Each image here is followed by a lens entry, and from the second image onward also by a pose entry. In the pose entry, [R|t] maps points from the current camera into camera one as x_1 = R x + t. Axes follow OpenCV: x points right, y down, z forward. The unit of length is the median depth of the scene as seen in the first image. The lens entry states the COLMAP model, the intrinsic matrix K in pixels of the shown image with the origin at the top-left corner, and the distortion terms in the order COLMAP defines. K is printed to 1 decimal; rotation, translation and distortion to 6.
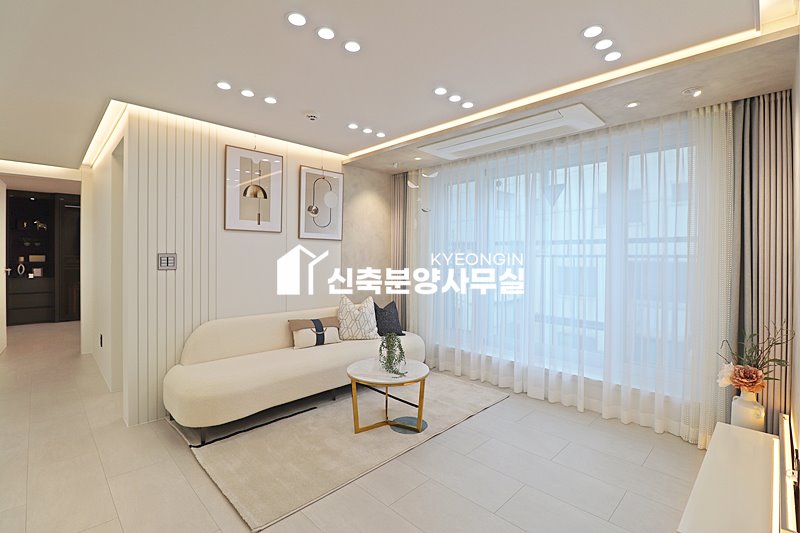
lens RADIAL K [[369.5, 0, 407.2], [0, 369.5, 256.8], [0, 0, 1]] dist [-0.000713, -0.009487]
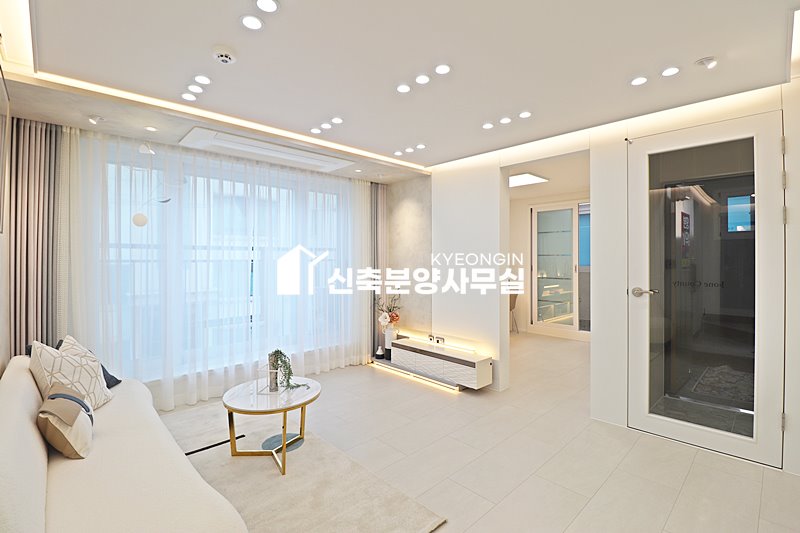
lens RADIAL K [[369.5, 0, 392.0], [0, 369.5, 256.4], [0, 0, 1]] dist [-0.000713, -0.009487]
pose [[0.037200, 0.003033, 0.999303, -0.762840], [0.005009, 0.999982, -0.003222, -0.011934], [-0.999295, 0.005125, 0.037184, 0.564950]]
